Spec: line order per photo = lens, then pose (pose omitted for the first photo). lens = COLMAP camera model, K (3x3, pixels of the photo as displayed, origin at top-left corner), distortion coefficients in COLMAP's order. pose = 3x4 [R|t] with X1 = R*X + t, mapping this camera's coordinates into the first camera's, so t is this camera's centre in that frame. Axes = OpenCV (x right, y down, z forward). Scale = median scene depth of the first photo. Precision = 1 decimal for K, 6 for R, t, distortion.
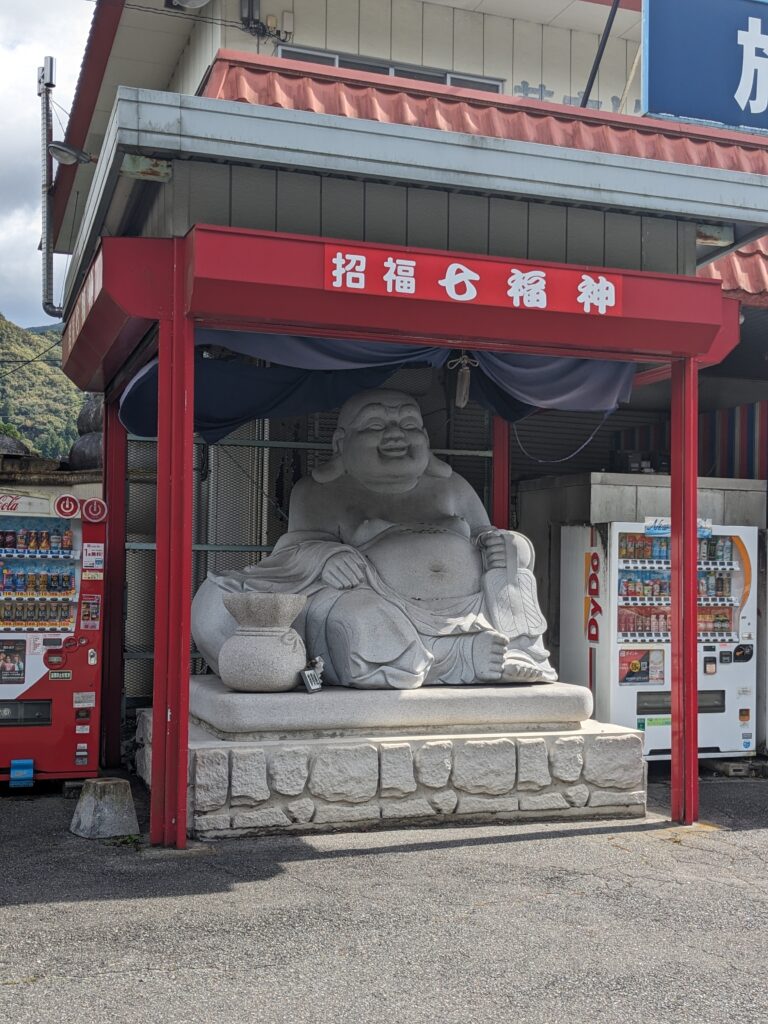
lens RADIAL K [[1210.1, 0, 384.0], [0, 1210.1, 512.0], [0, 0, 1]] dist [0.097009, -0.377403]
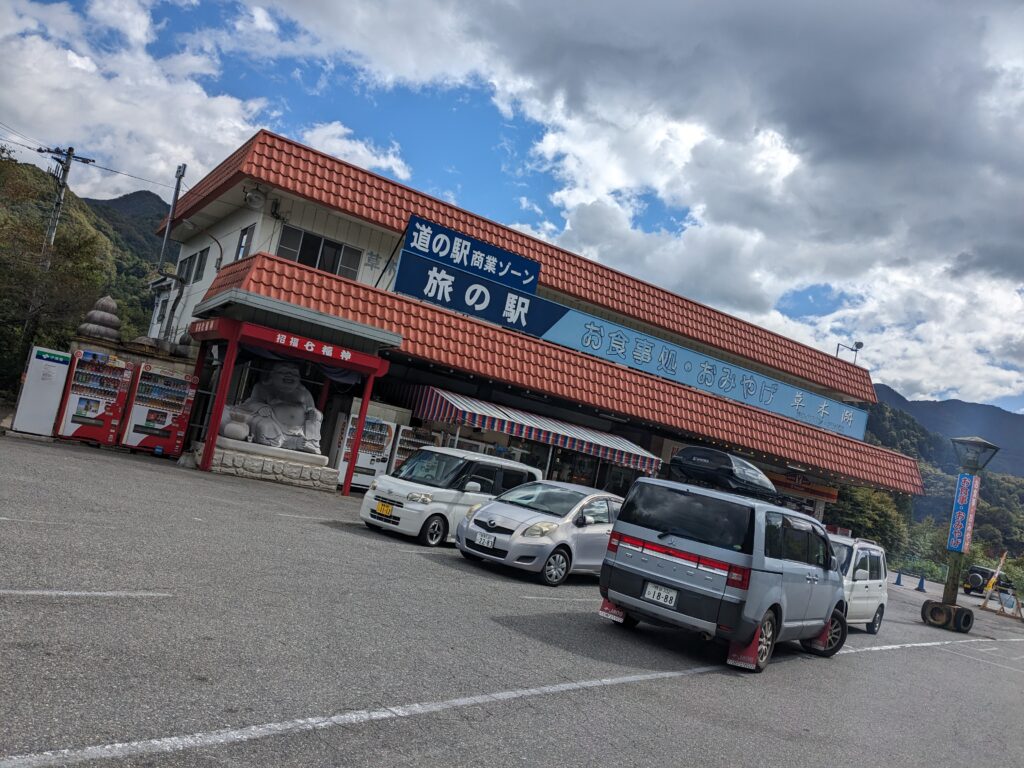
lens RADIAL K [[797.7, 0, 515.0], [0, 797.7, 395.5], [0, 0, 1]] dist [0.000416, -0.003868]
pose [[0.948205, 0.203520, 0.243901, 0.081849], [-0.202243, 0.978859, -0.030543, -0.074966], [-0.244961, -0.020367, 0.969319, -1.445735]]
